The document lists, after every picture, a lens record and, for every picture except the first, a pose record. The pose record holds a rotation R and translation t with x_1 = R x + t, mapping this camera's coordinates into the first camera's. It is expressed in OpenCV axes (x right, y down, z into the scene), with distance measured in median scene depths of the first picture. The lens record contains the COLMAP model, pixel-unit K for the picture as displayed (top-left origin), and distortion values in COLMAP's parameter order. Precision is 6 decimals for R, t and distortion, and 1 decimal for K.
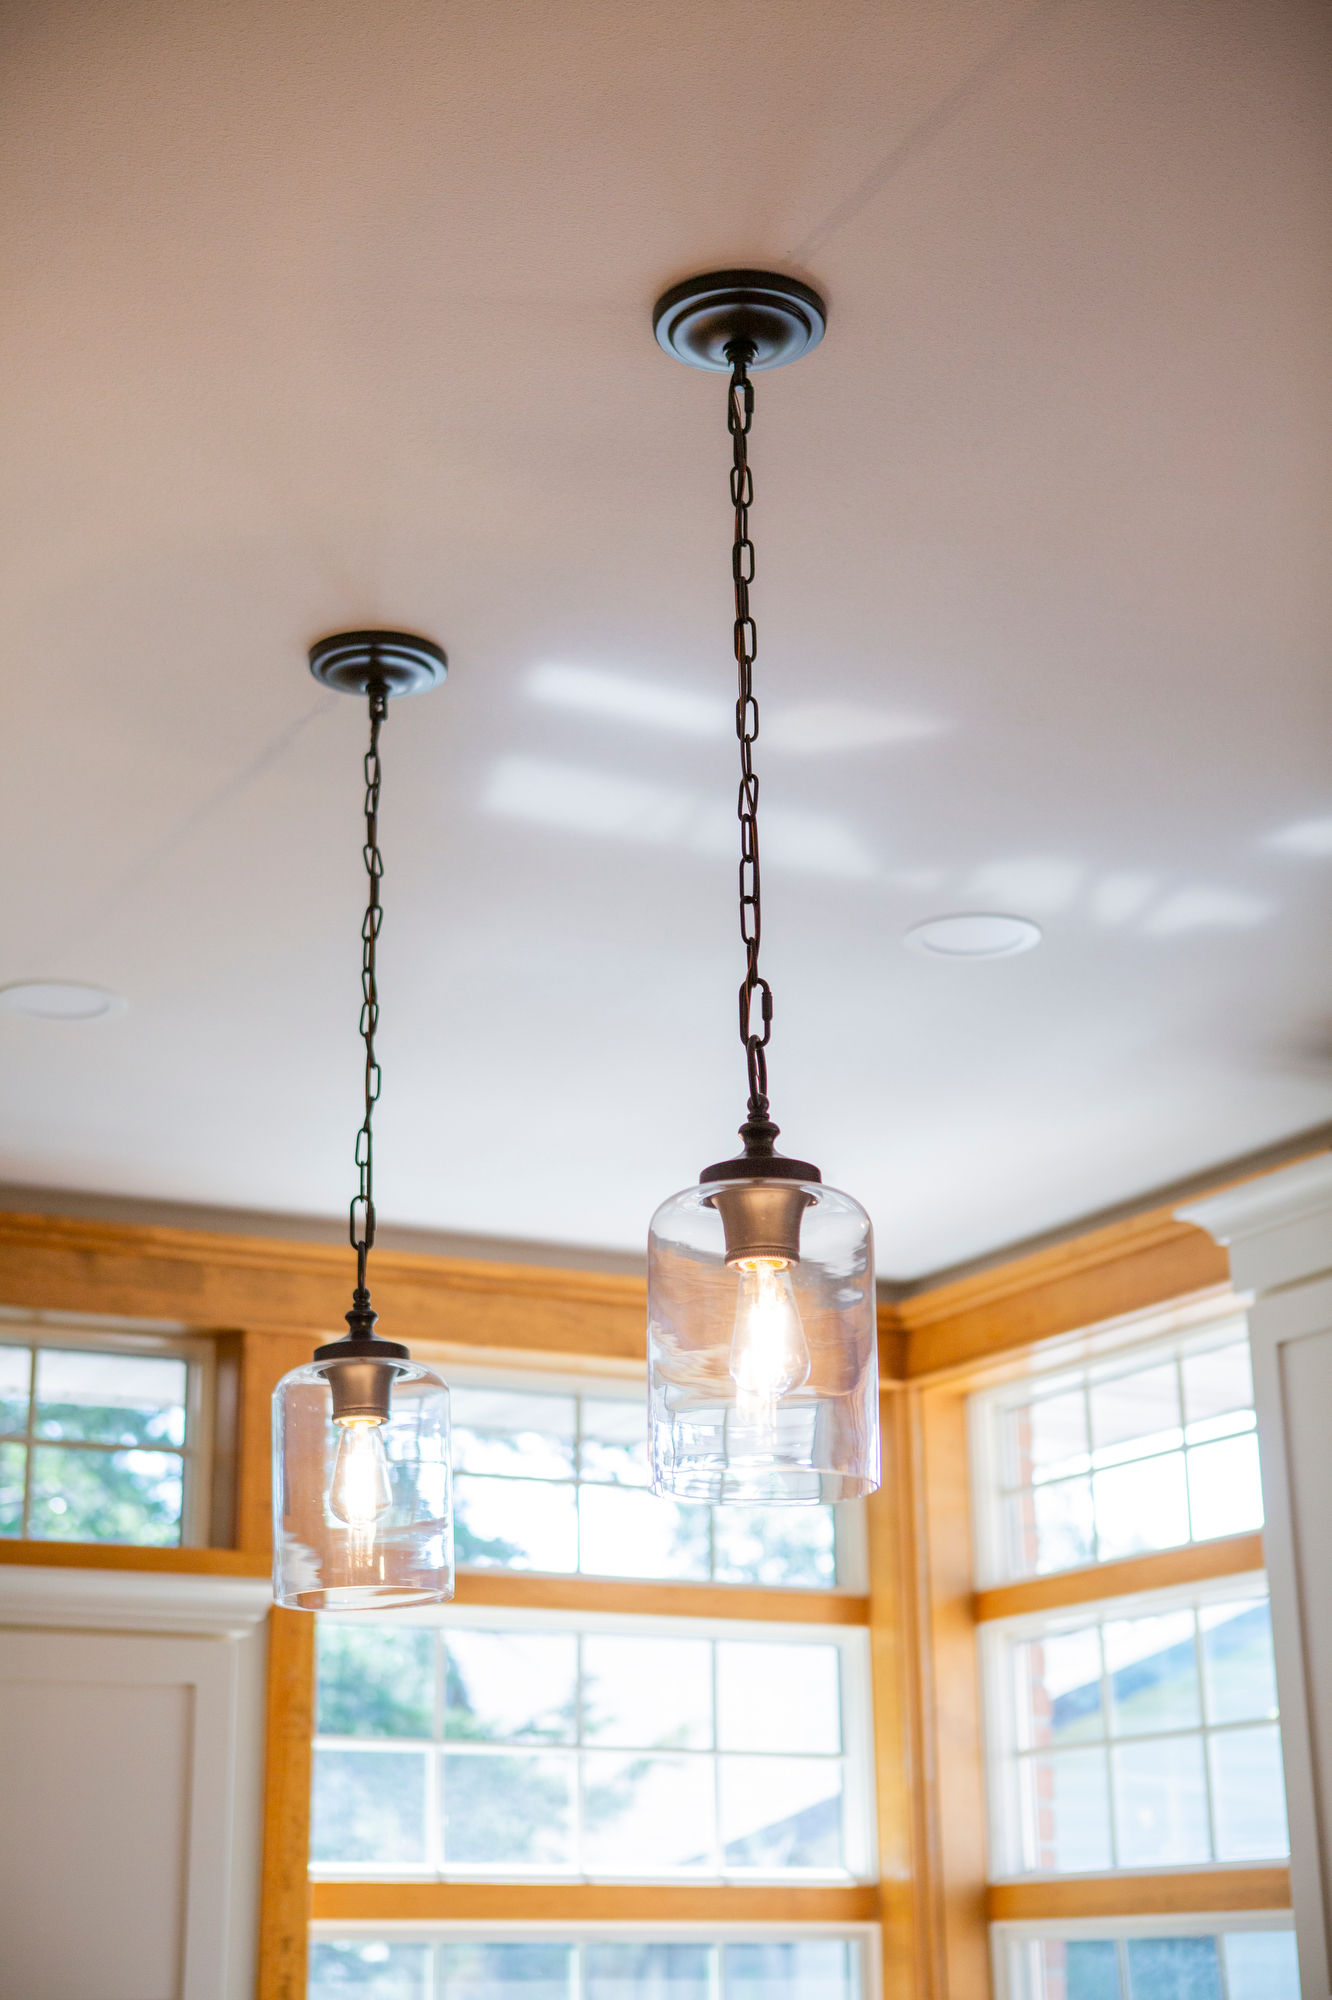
lens RADIAL K [[3041.5, 0, 645.3], [0, 3041.5, 985.4], [0, 0, 1]] dist [0.063605, 0.000000]
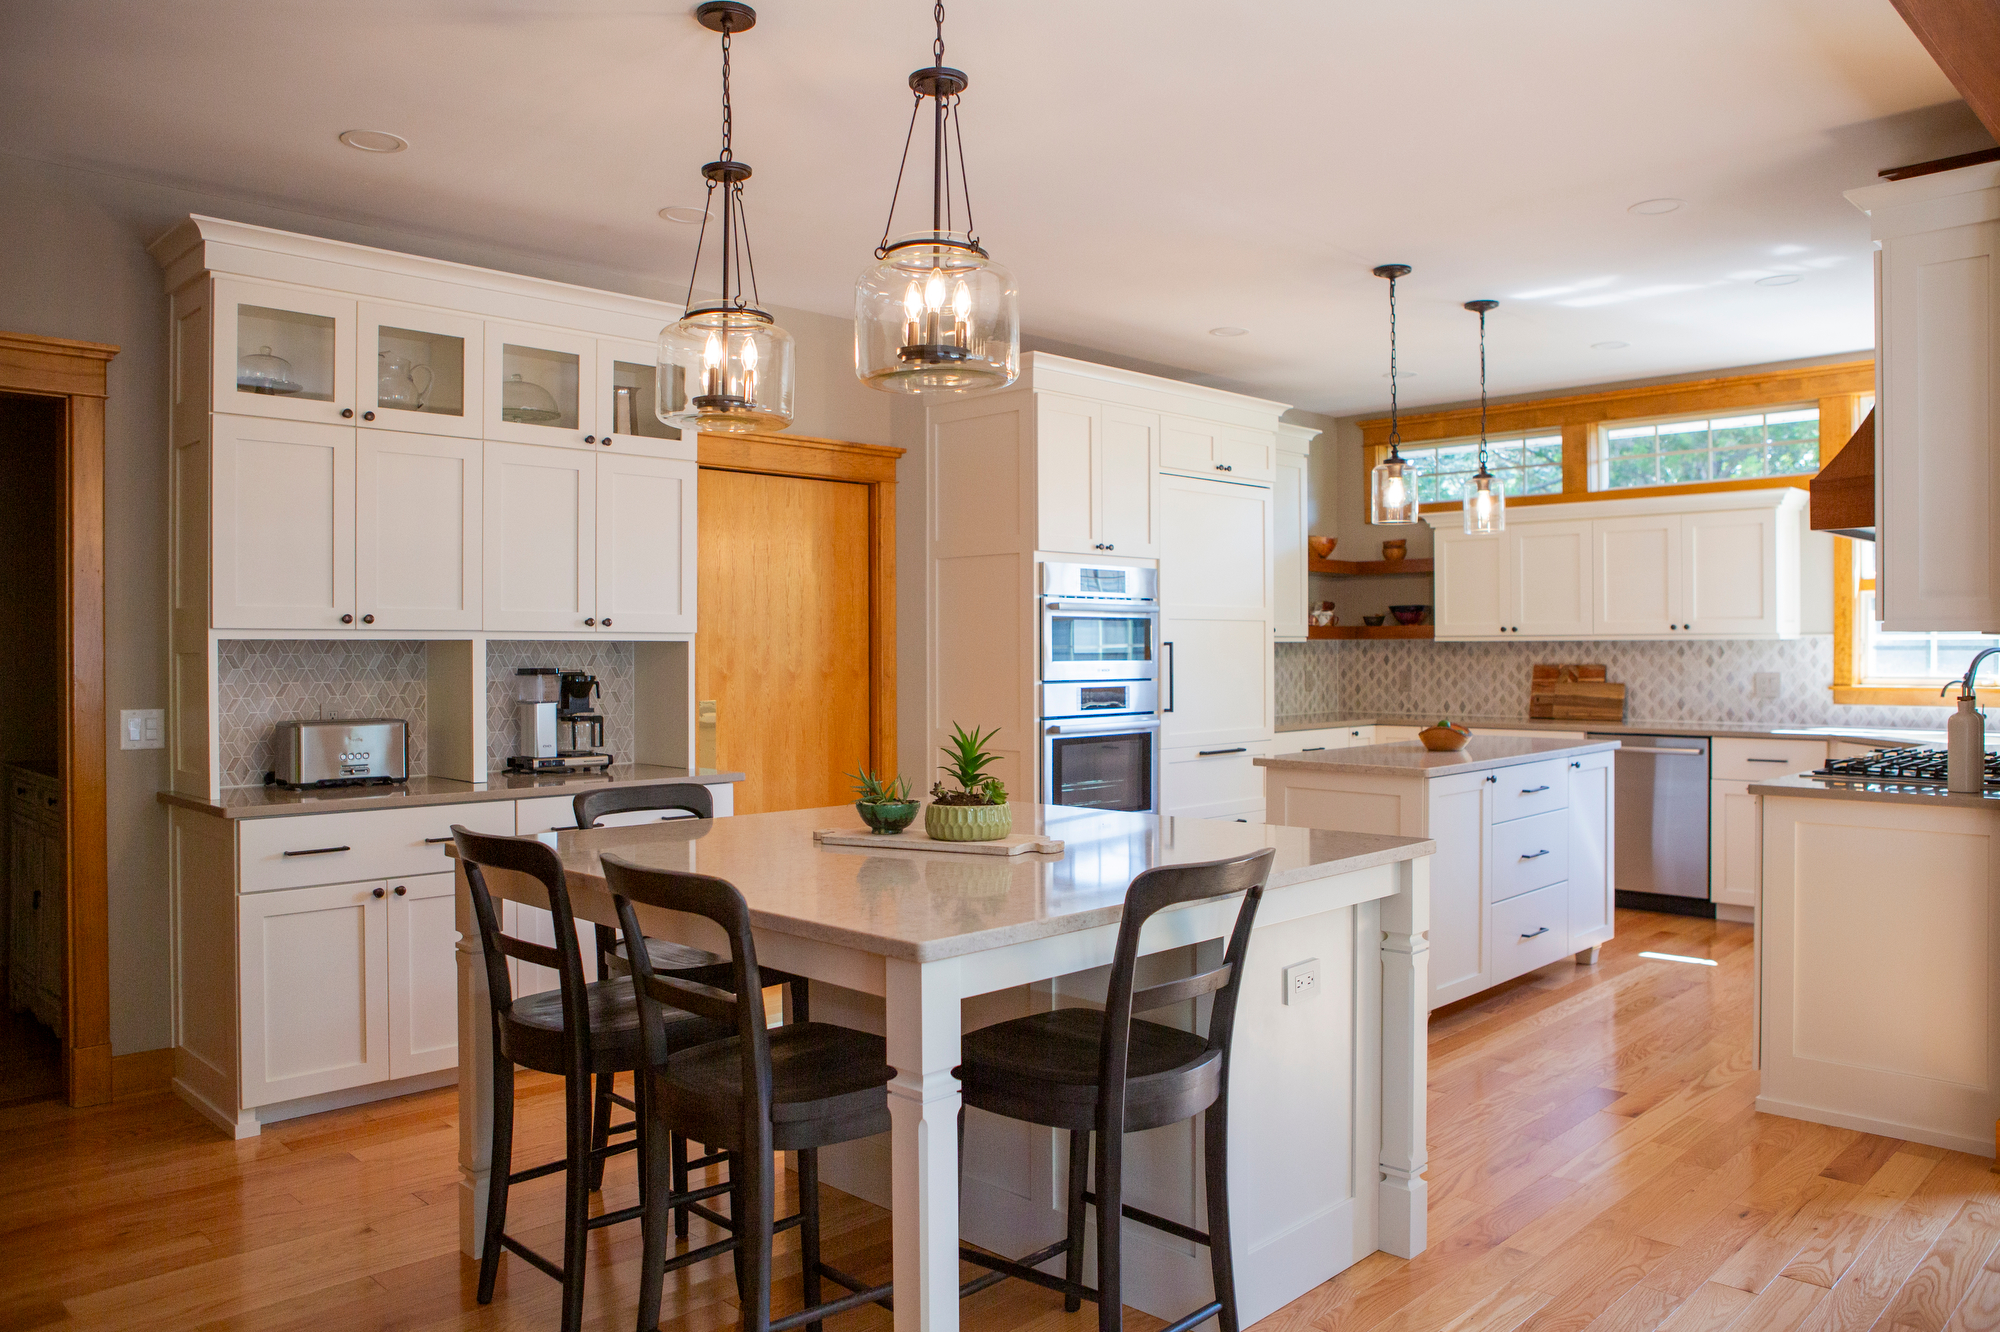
lens RADIAL K [[1438.7, 0, 1002.4], [0, 1438.7, 649.4], [0, 0, 1]] dist [-0.099860, 0.083055]
pose [[0.306484, 0.011400, -0.951808, 0.903335], [0.303057, 0.946727, 0.108924, -0.041375], [0.902344, -0.321836, 0.286702, -0.157749]]
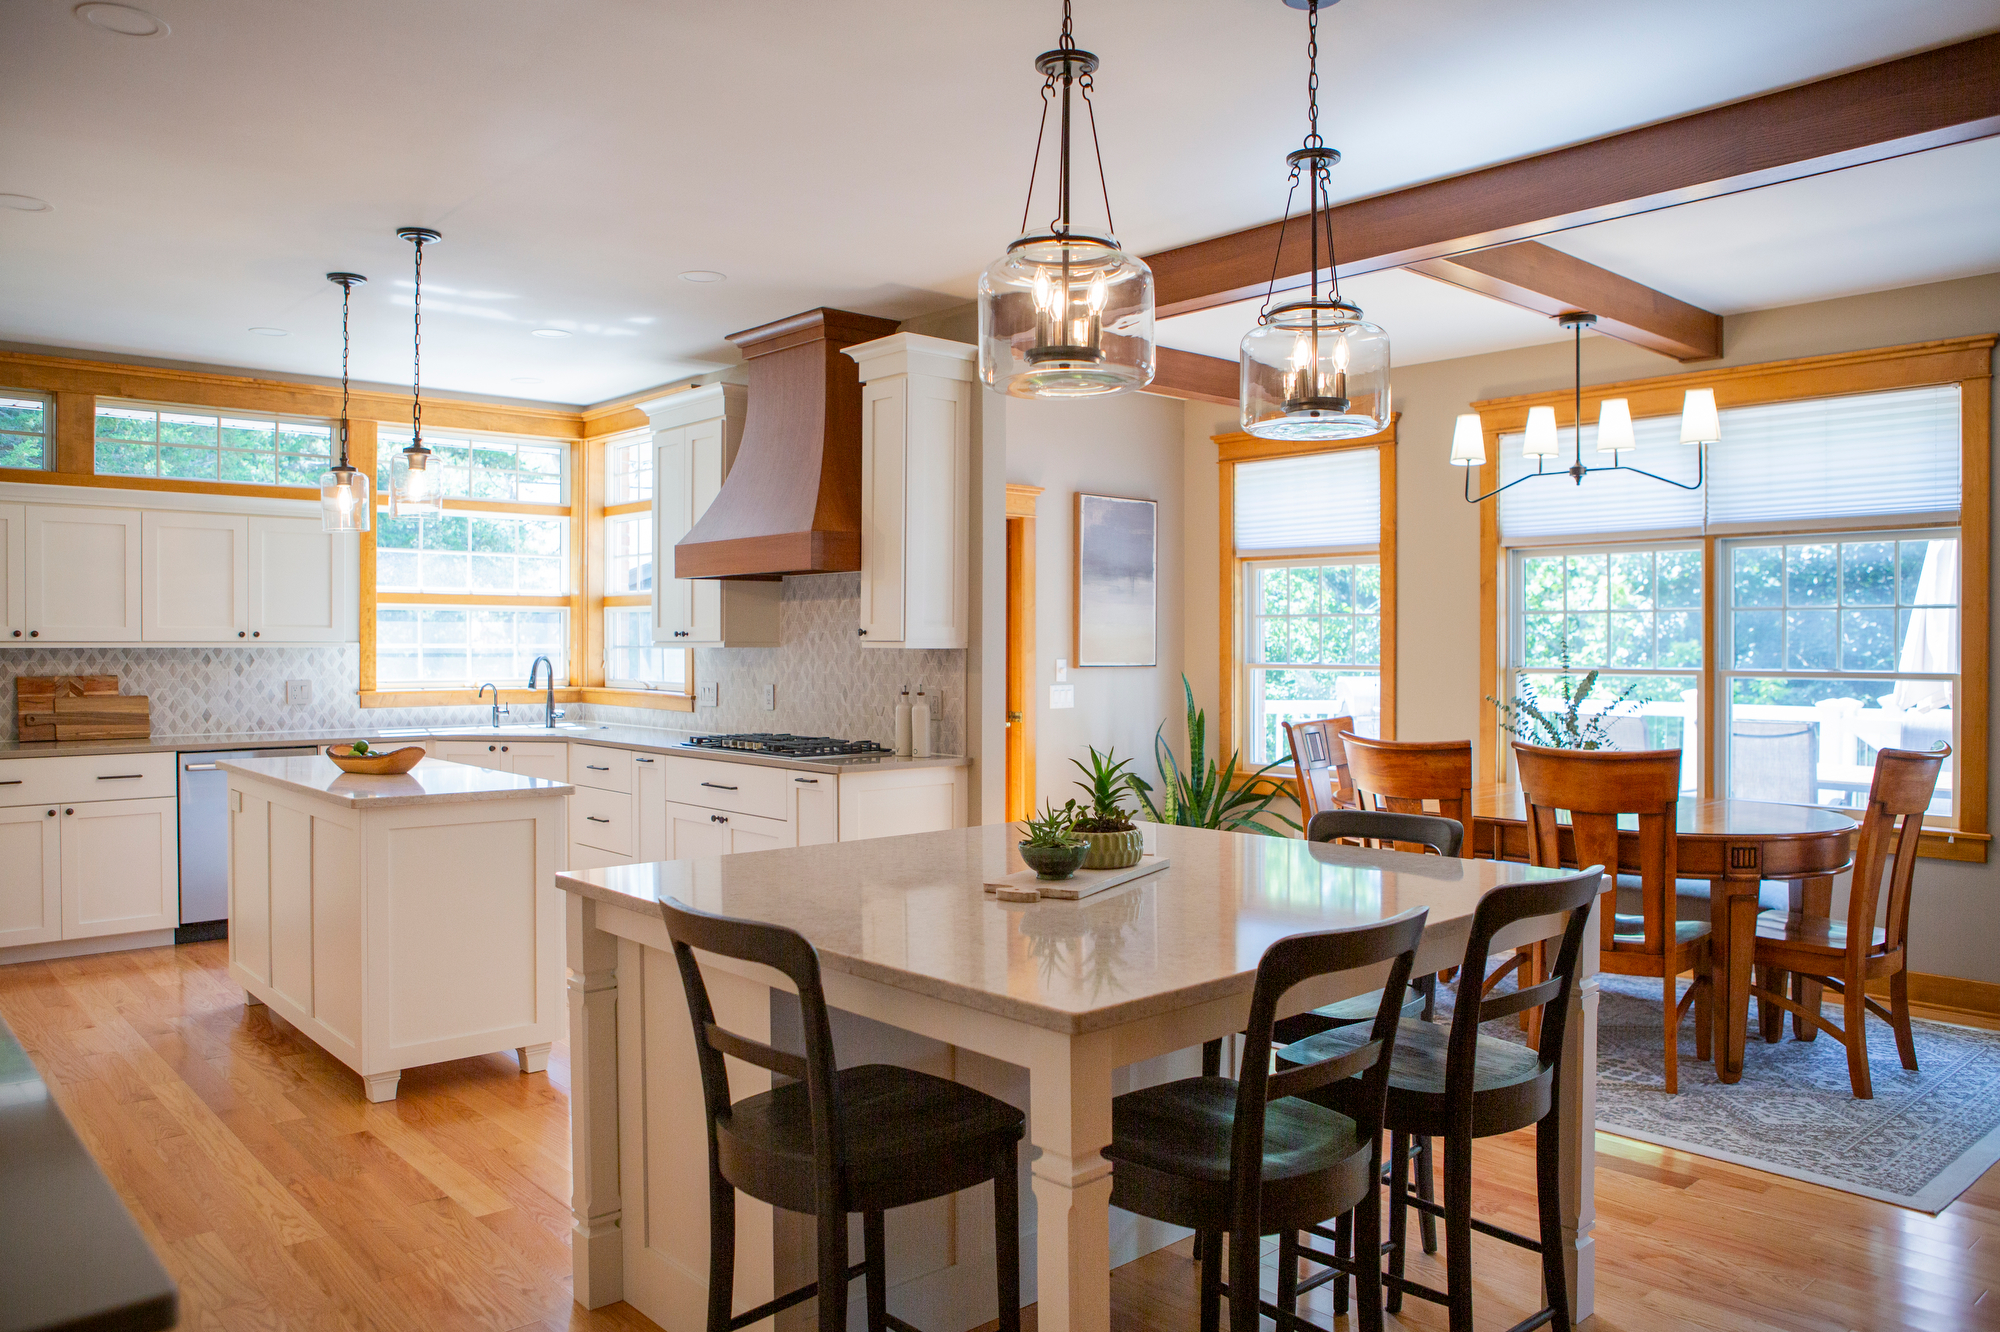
lens RADIAL K [[1438.7, 0, 988.9], [0, 1438.7, 648.5], [0, 0, 1]] dist [-0.099860, 0.083055]
pose [[0.971115, 0.011721, 0.238324, 0.156918], [-0.087776, 0.946307, 0.311125, -0.166244], [-0.221881, -0.323058, 0.920001, -0.518815]]
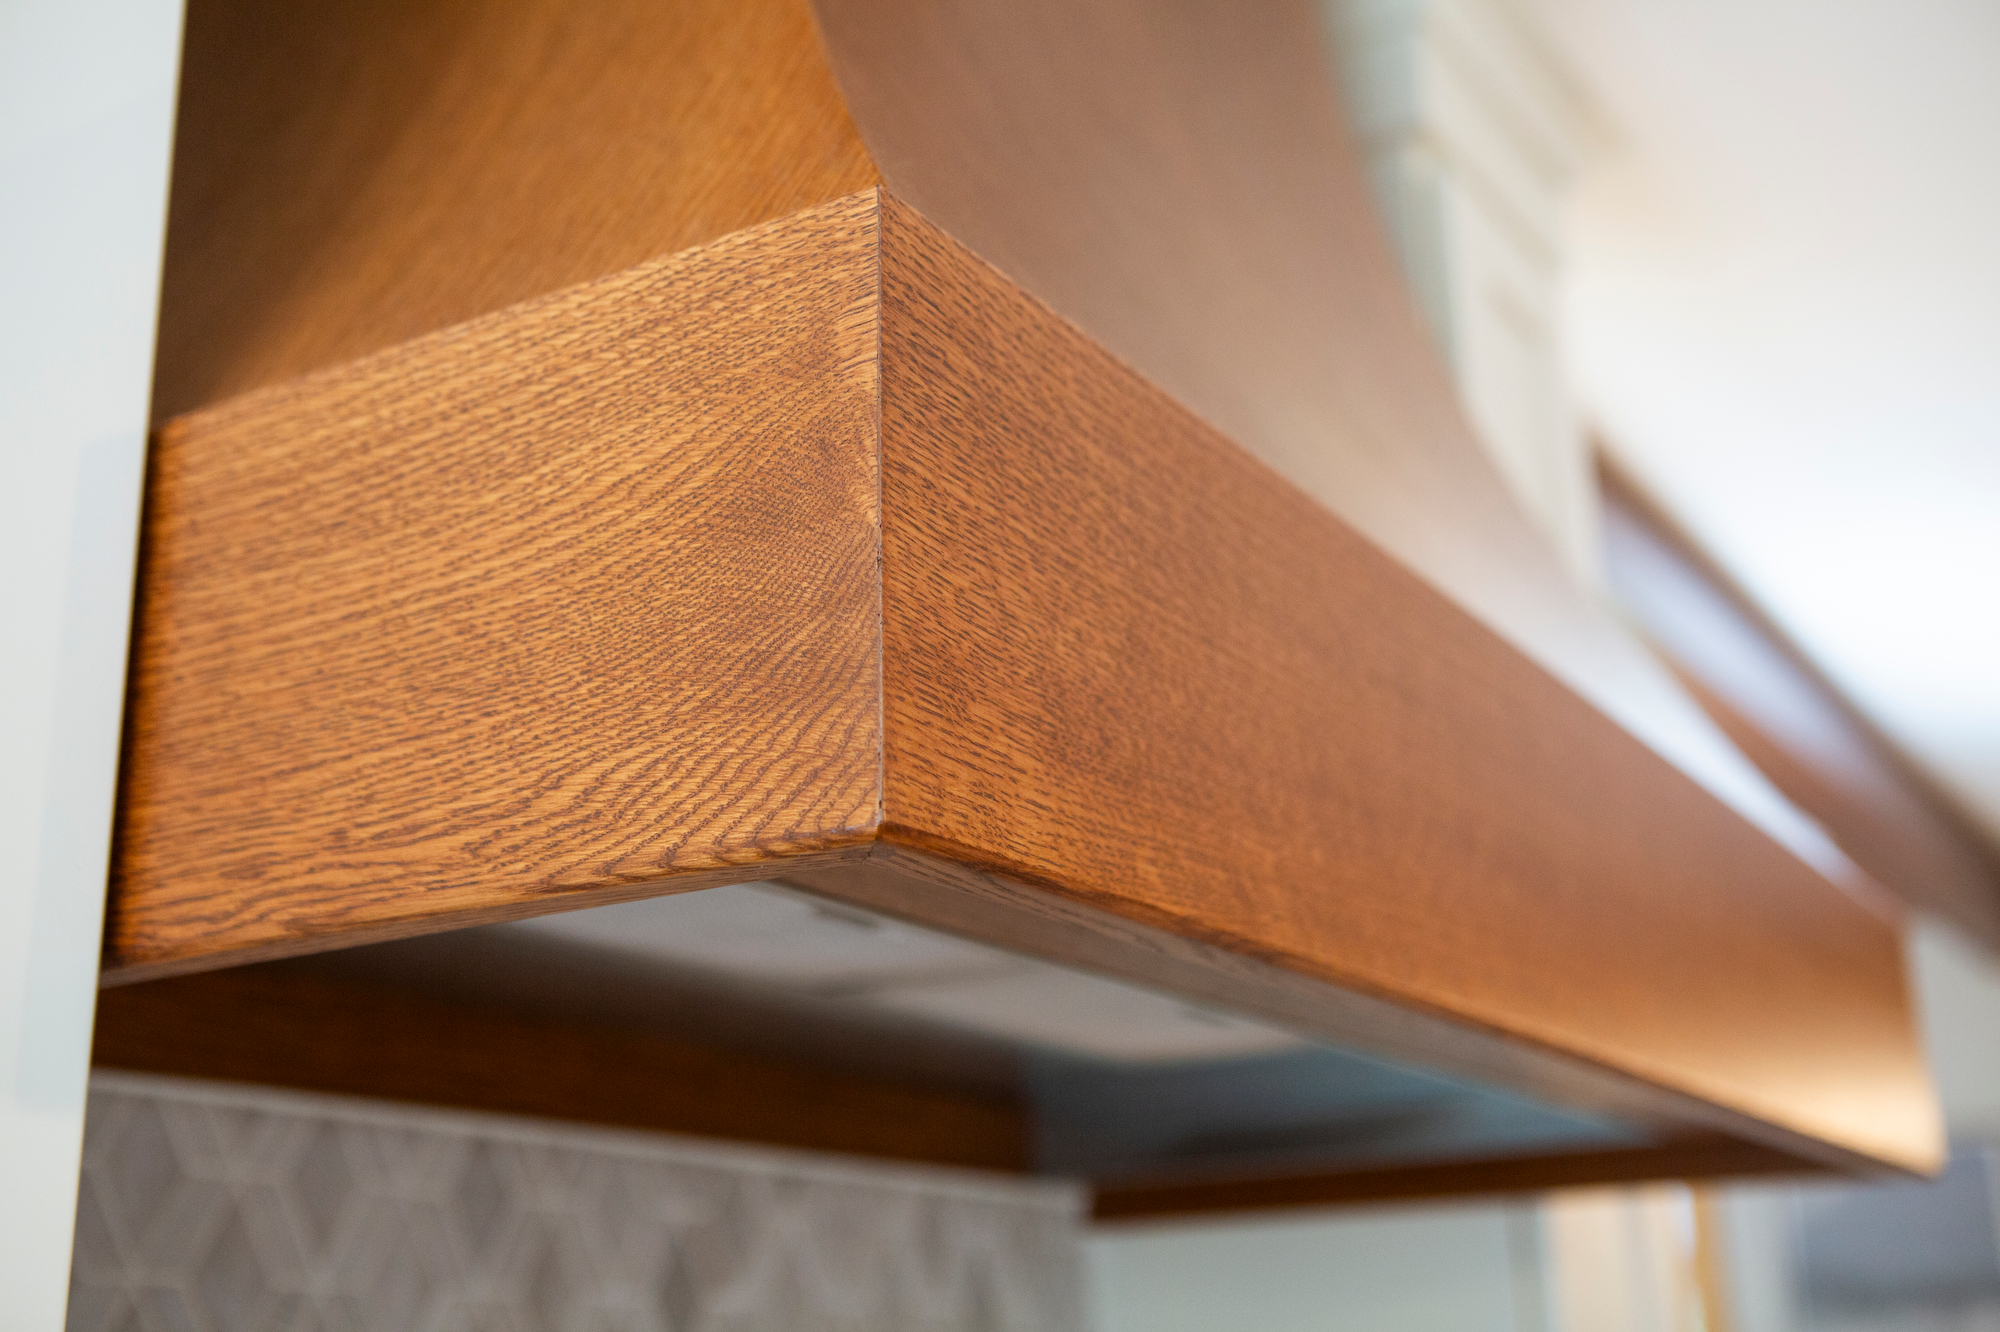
lens RADIAL K [[2356.3, 0, 1004.9], [0, 2356.3, 657.5], [0, 0, 1]] dist [-0.023936, 0.000000]
pose [[-0.512084, 0.282892, 0.811013, 0.105537], [-0.245529, 0.856598, -0.453823, 0.215653], [-0.823095, -0.431523, -0.369192, 0.716197]]
